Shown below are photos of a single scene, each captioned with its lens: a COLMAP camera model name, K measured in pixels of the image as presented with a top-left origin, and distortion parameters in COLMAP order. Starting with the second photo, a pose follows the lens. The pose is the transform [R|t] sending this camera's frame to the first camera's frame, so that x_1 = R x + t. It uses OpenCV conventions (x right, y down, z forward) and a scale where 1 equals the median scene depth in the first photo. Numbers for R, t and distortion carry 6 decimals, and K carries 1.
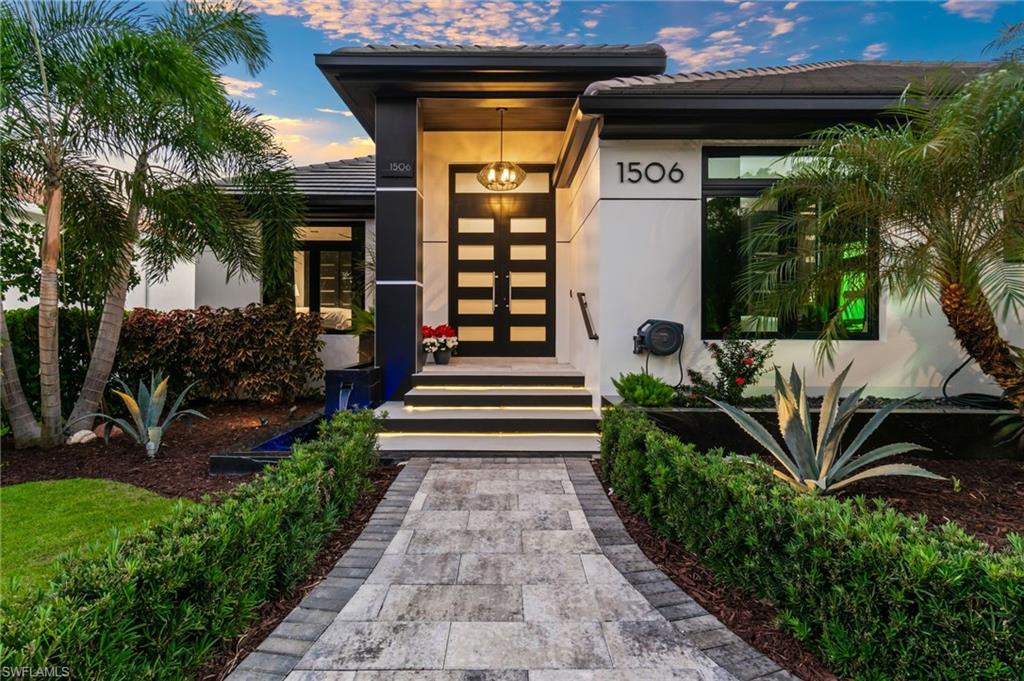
lens RADIAL K [[557.6, 0, 509.3], [0, 557.6, 326.0], [0, 0, 1]] dist [-0.002915, -0.000354]
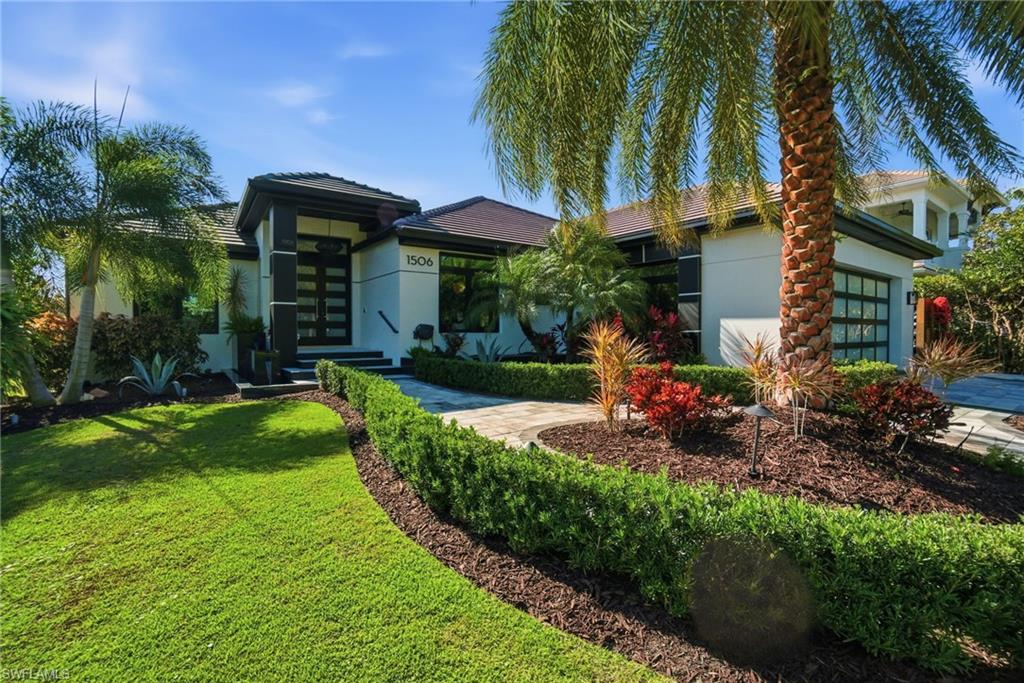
lens RADIAL K [[473.1, 0, 515.5], [0, 473.1, 337.8], [0, 0, 1]] dist [-0.001699, 0.000032]
pose [[0.790985, -0.006220, 0.611803, -0.623735], [0.004012, 0.999980, 0.004979, 0.037184], [-0.611822, -0.001484, 0.790994, -0.786669]]
